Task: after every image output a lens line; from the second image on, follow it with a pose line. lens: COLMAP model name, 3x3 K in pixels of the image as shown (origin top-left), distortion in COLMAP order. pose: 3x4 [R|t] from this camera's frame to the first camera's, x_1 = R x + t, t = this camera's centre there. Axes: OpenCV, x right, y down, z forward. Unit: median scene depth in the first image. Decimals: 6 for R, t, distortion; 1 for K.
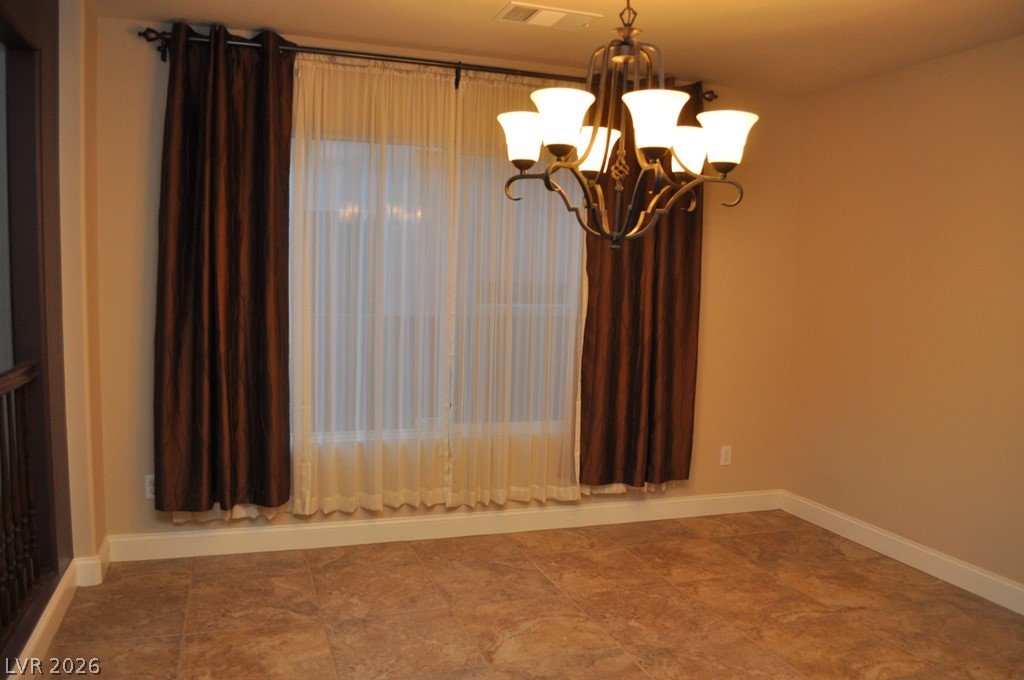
lens RADIAL K [[809.7, 0, 517.7], [0, 809.7, 343.4], [0, 0, 1]] dist [-0.069803, 0.004515]
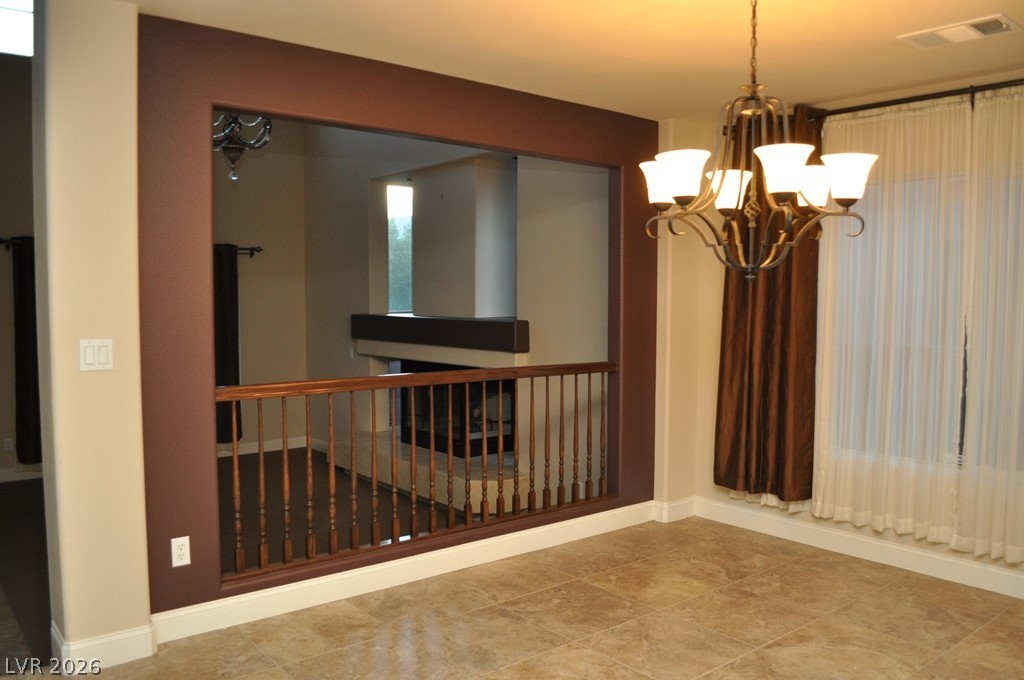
lens RADIAL K [[809.7, 0, 517.7], [0, 809.7, 343.4], [0, 0, 1]] dist [-0.069803, 0.004515]
pose [[0.352747, 0.032203, -0.935164, 0.726812], [-0.077563, 0.996975, 0.005074, -0.005592], [0.932498, 0.070744, 0.354178, 0.208550]]
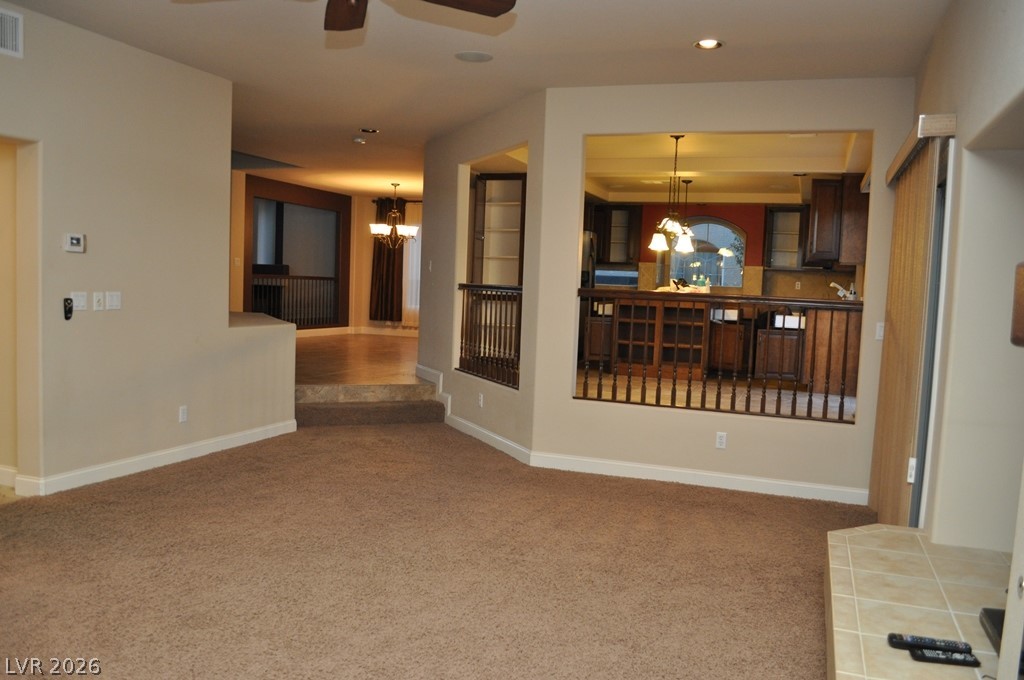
lens RADIAL K [[809.7, 0, 517.7], [0, 809.7, 343.4], [0, 0, 1]] dist [-0.069803, 0.004515]
pose [[0.767523, 0.054534, -0.638697, 2.816454], [-0.073536, 0.997287, -0.003216, 0.301195], [0.636789, 0.049436, 0.769452, -1.689606]]
